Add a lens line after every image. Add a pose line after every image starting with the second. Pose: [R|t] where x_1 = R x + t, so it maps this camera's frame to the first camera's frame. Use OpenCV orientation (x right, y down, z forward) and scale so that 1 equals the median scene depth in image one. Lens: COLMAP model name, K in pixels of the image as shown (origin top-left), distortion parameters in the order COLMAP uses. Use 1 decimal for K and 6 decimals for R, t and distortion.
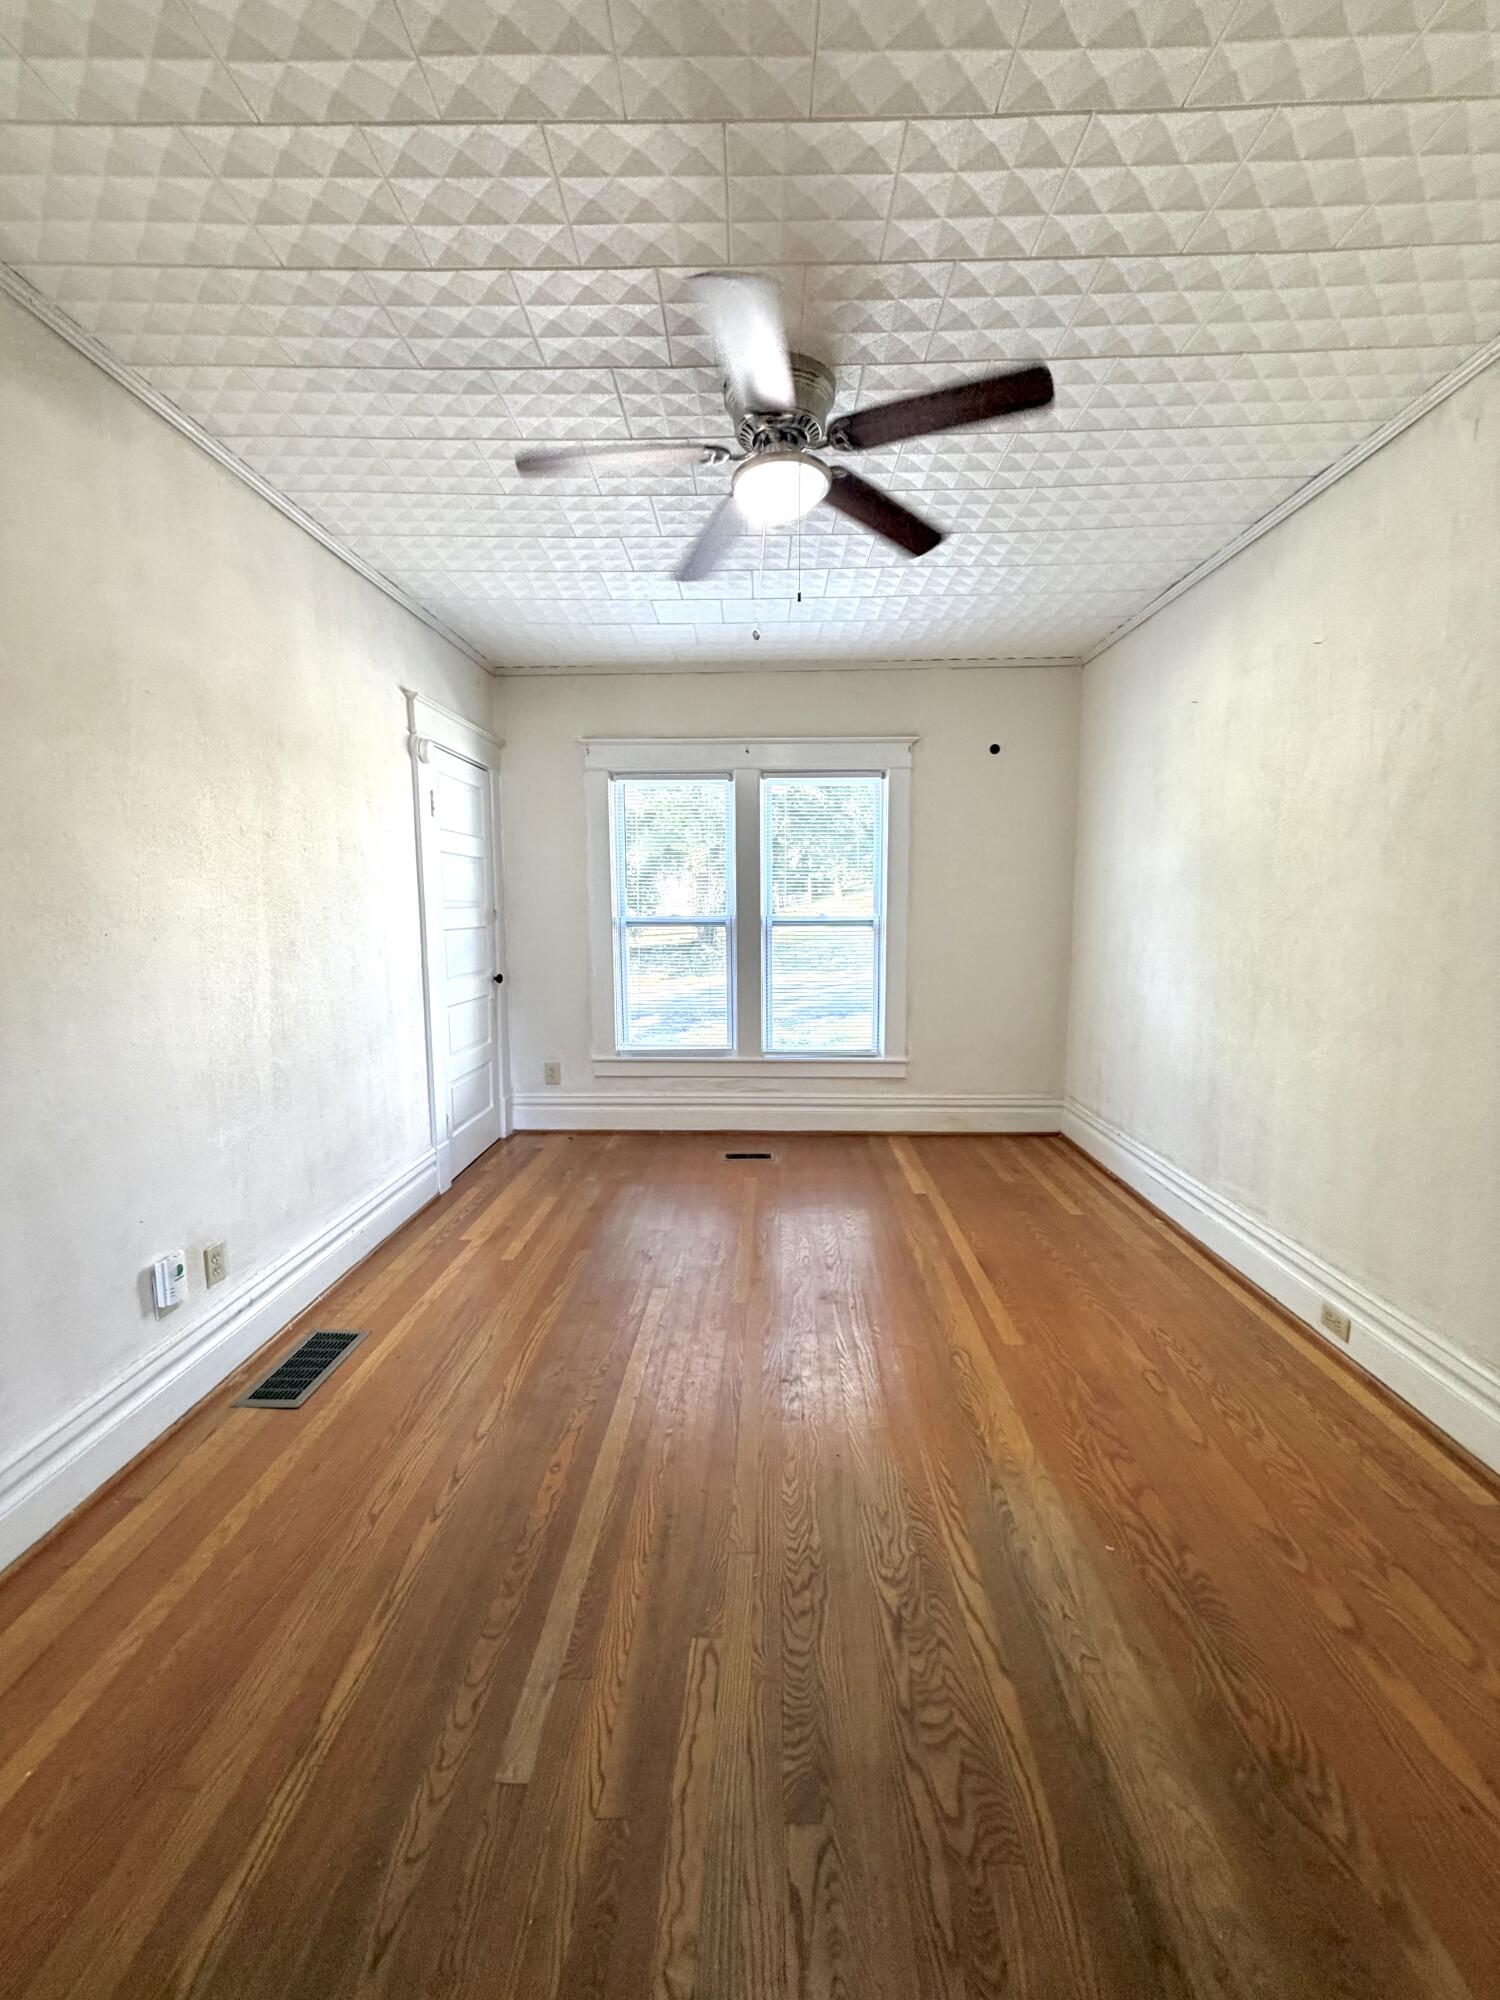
lens RADIAL K [[797.0, 0, 750.8], [0, 797.0, 995.5], [0, 0, 1]] dist [-0.001251, 0.000165]
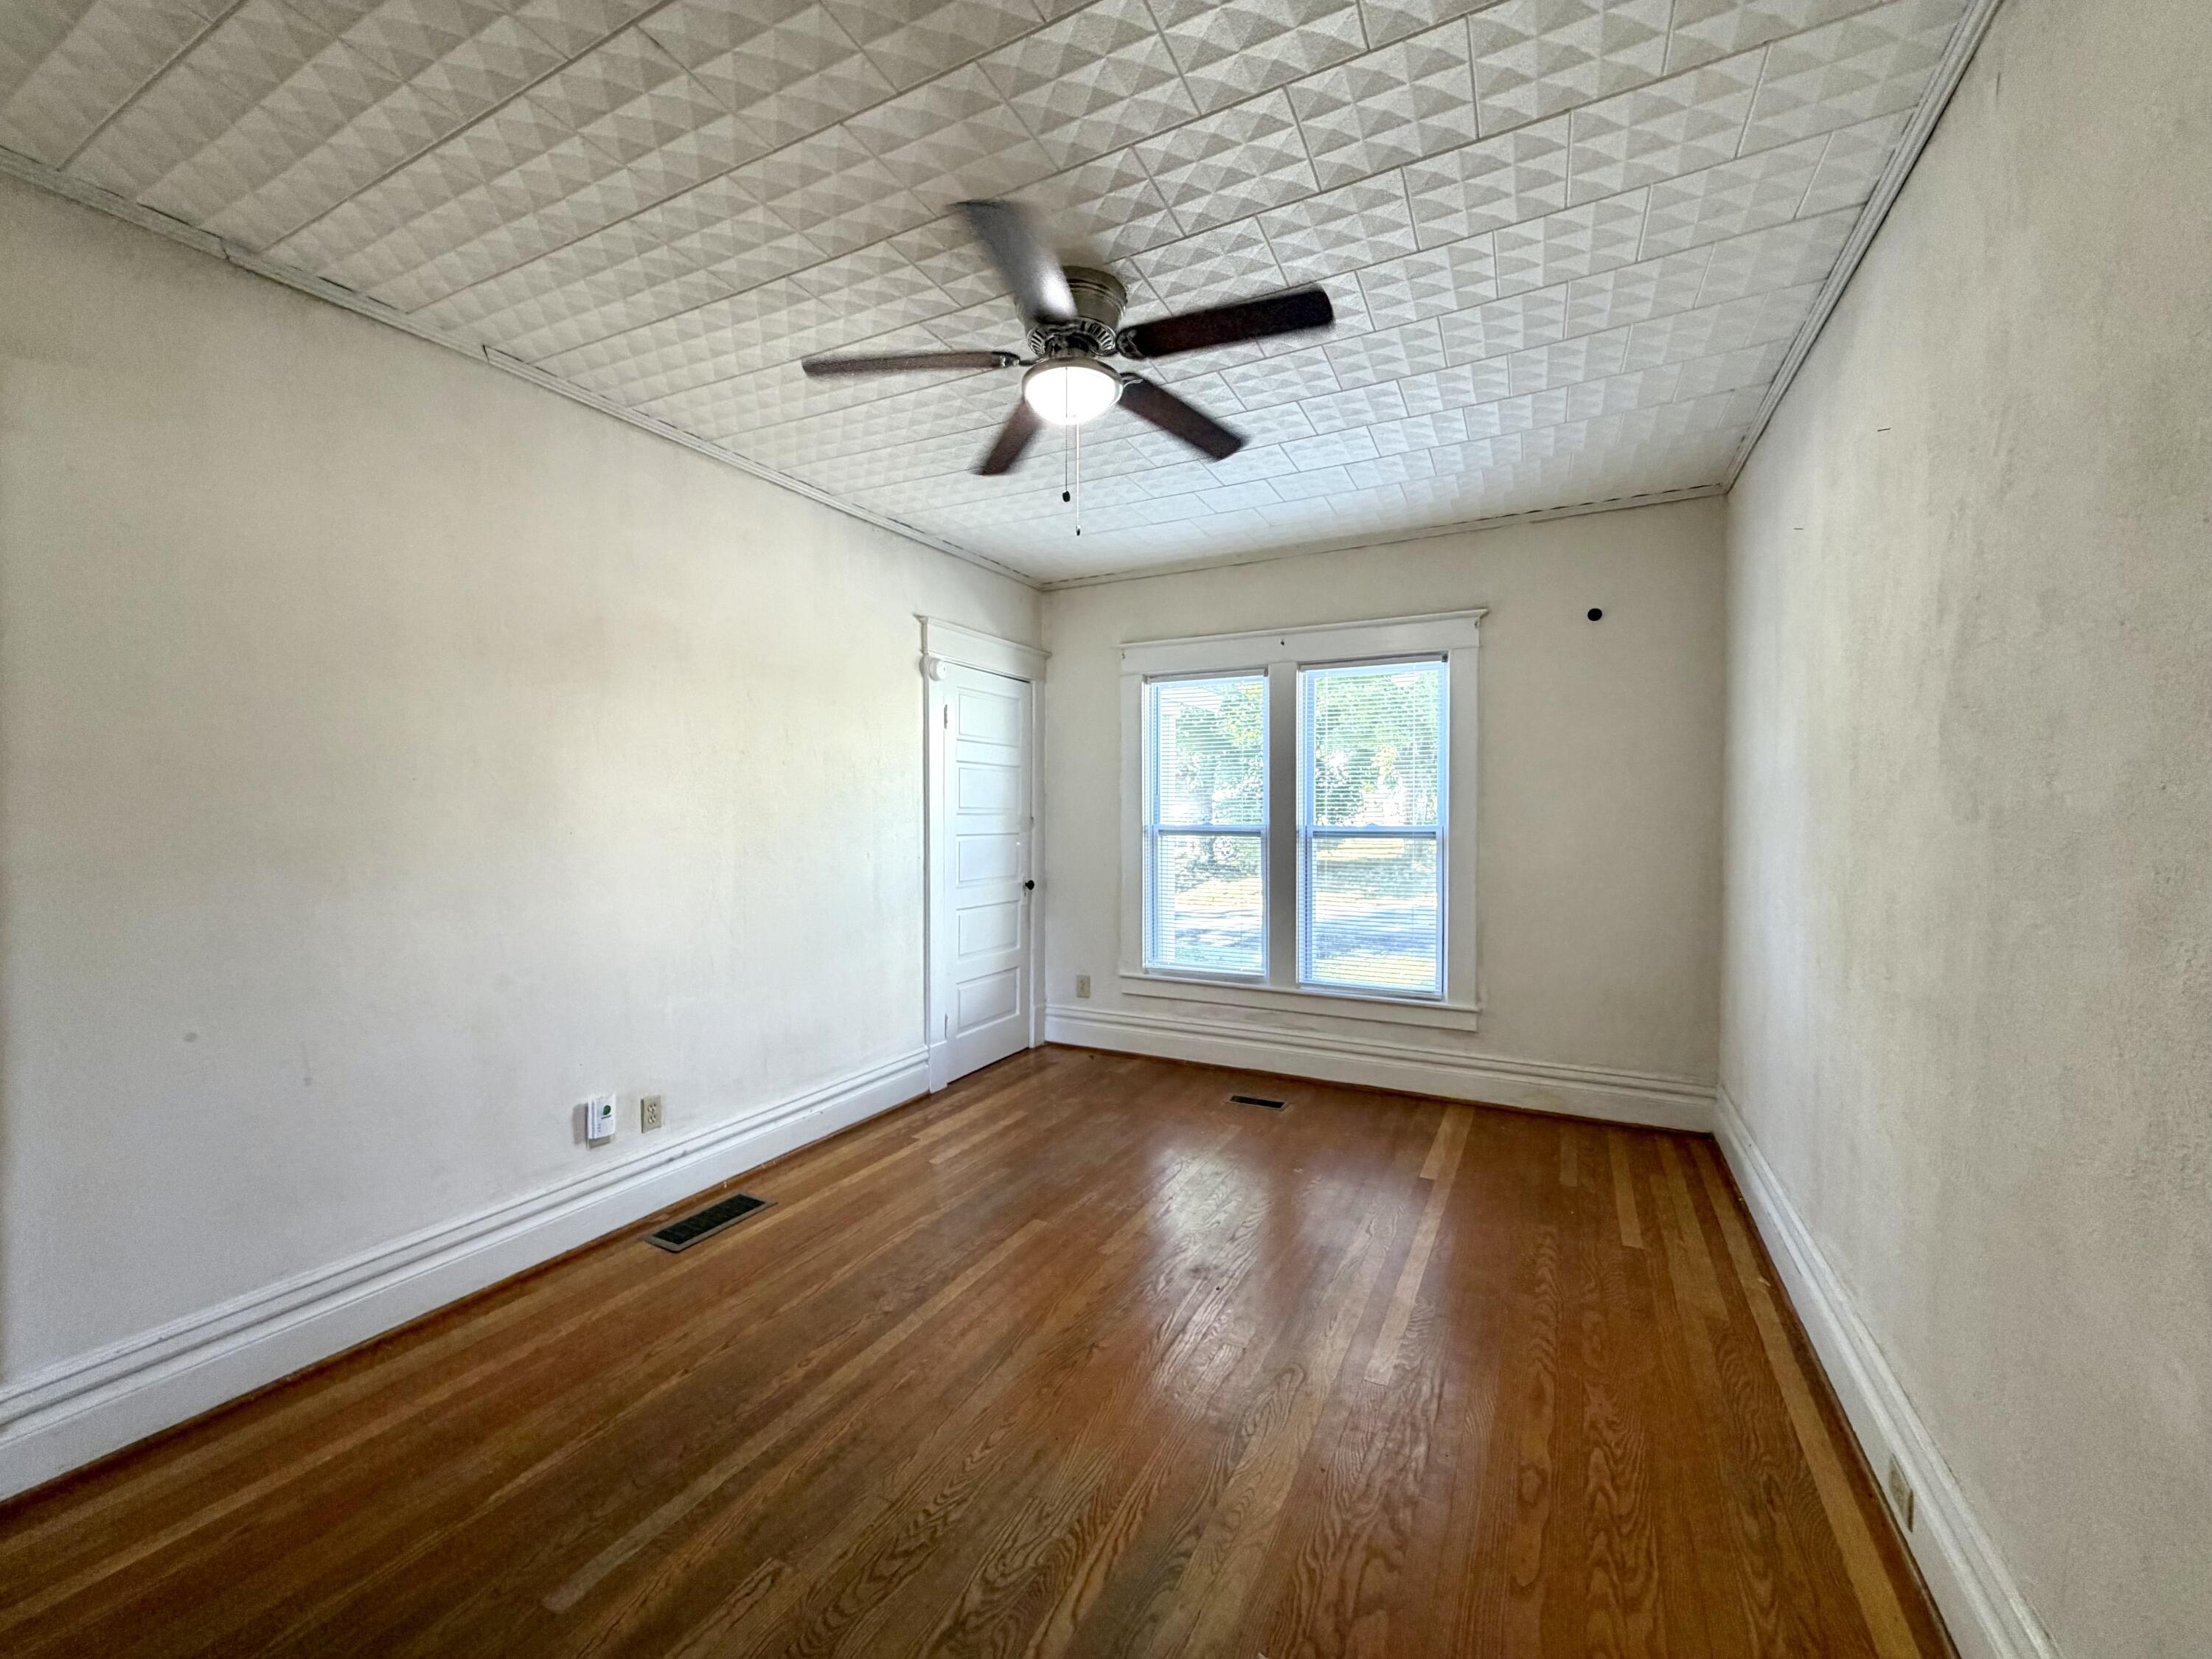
lens RADIAL K [[885.1, 0, 1104.2], [0, 885.1, 824.6], [0, 0, 1]] dist [-0.001317, 0.000039]
pose [[0.899259, 0.009222, -0.437320, 0.340666], [-0.053076, 0.994691, -0.088165, -0.004739], [0.434185, 0.102494, 0.894974, 0.052061]]
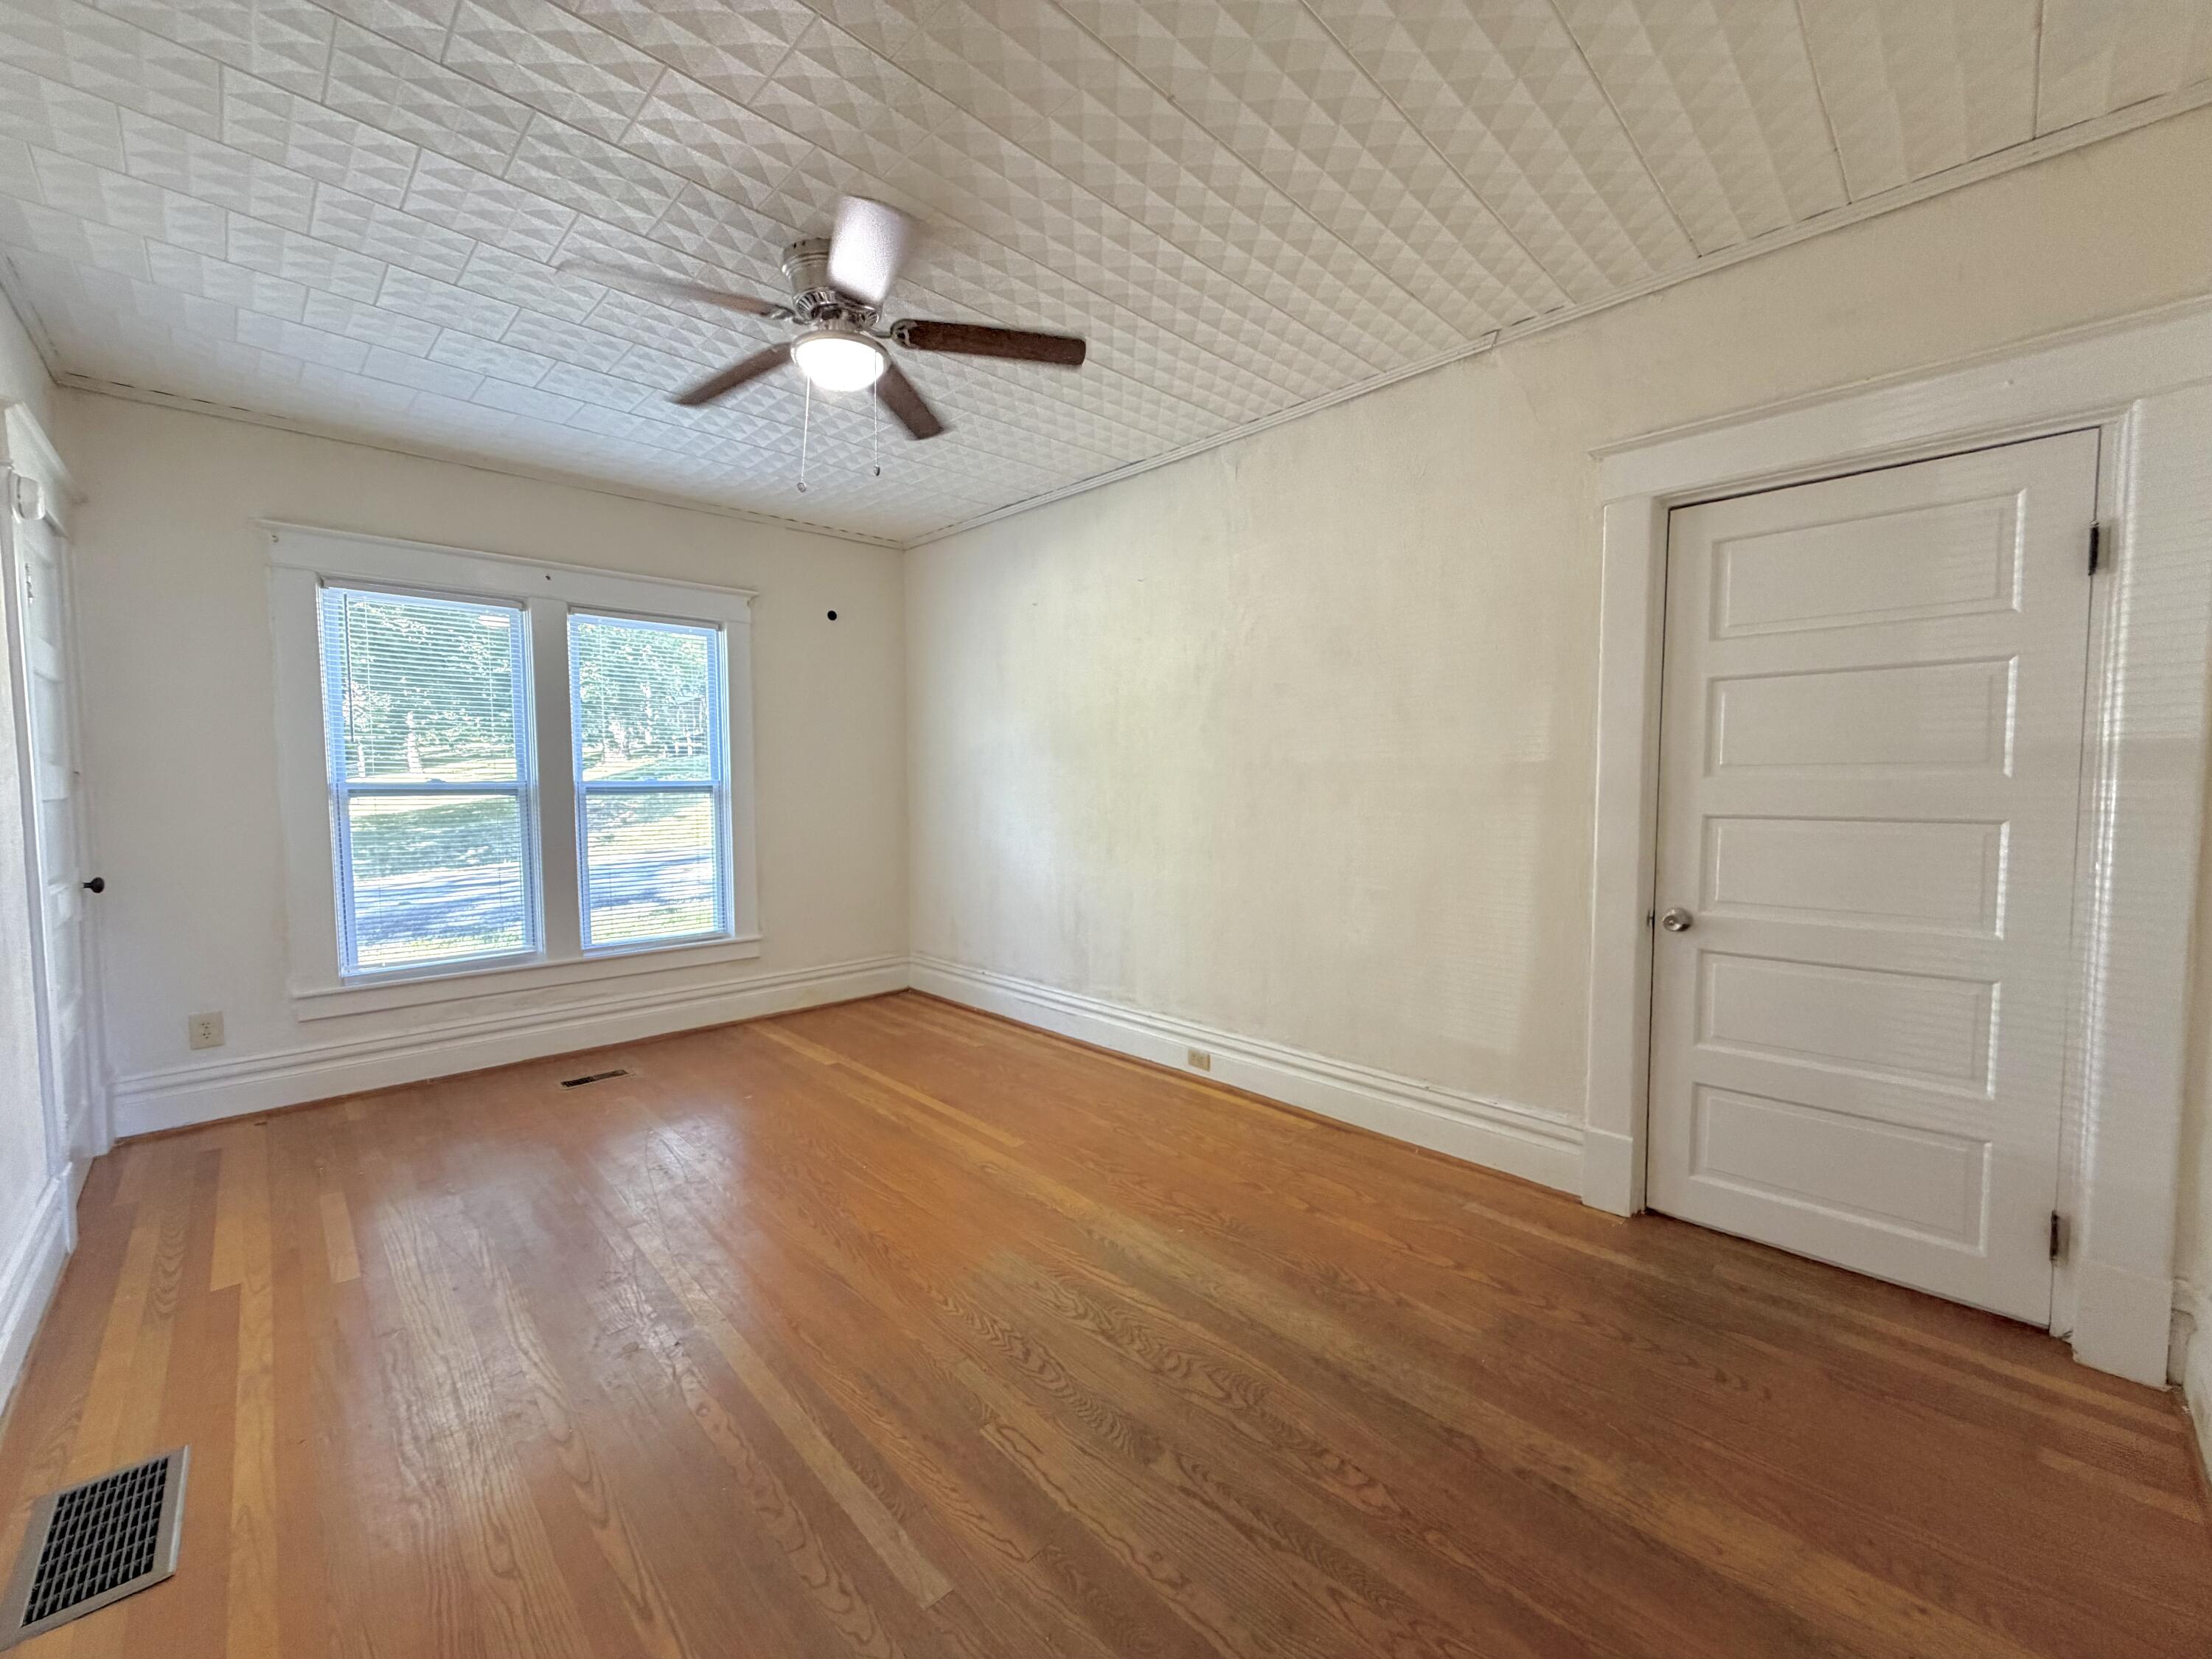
lens RADIAL K [[881.5, 0, 1103.4], [0, 881.5, 829.3], [0, 0, 1]] dist [-0.001251, 0.000165]
pose [[0.699746, -0.040246, 0.713257, -0.346944], [0.080869, 0.996457, -0.023111, 0.017760], [-0.709800, 0.073853, 0.700521, -0.005234]]
